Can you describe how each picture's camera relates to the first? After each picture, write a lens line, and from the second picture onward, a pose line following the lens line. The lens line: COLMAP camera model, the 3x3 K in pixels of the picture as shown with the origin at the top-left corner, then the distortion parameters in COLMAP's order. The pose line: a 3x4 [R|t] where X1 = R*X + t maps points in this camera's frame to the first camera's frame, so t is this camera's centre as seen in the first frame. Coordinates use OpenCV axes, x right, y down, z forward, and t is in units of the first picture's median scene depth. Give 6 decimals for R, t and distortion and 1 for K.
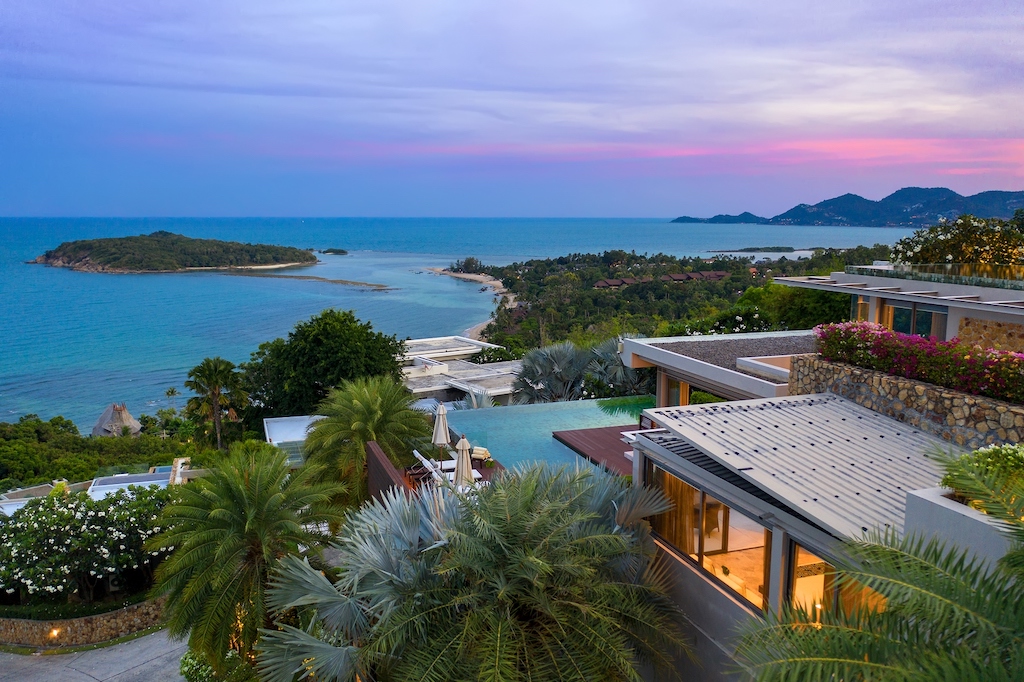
lens RADIAL K [[858.5, 0, 512.0], [0, 858.5, 341.0], [0, 0, 1]] dist [0.002002, -0.001284]
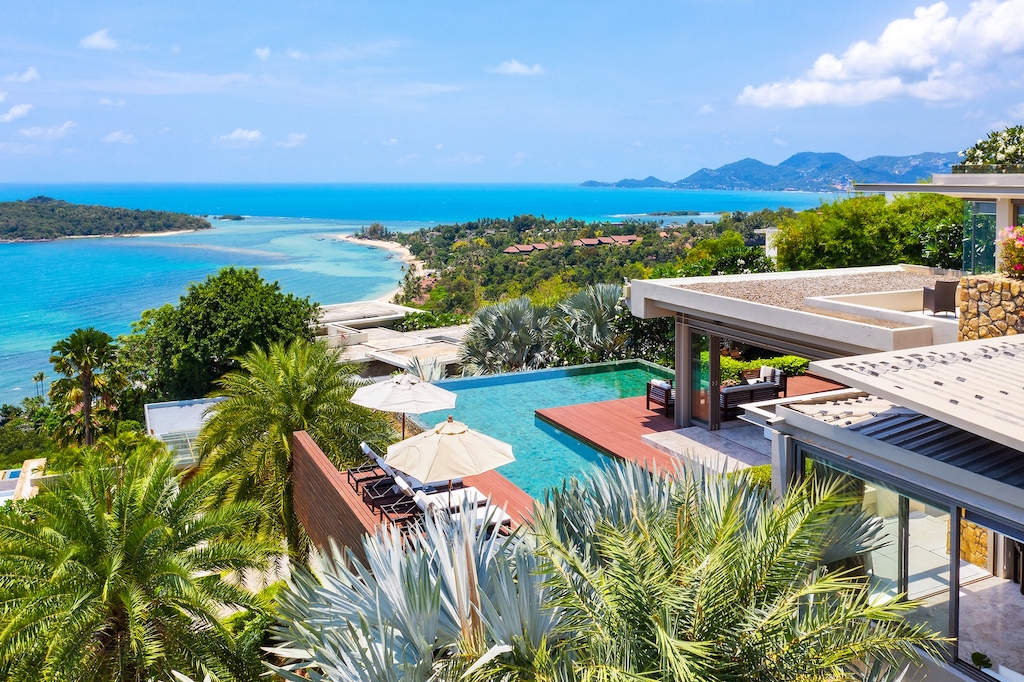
lens RADIAL K [[823.5, 0, 430.3], [0, 823.5, 181.0], [0, 0, 1]] dist [-0.002870, -0.007390]
pose [[0.998919, -0.016113, 0.043613, -0.044455], [0.023242, 0.985469, -0.168255, 0.017260], [-0.040268, 0.169087, 0.984778, 0.164820]]
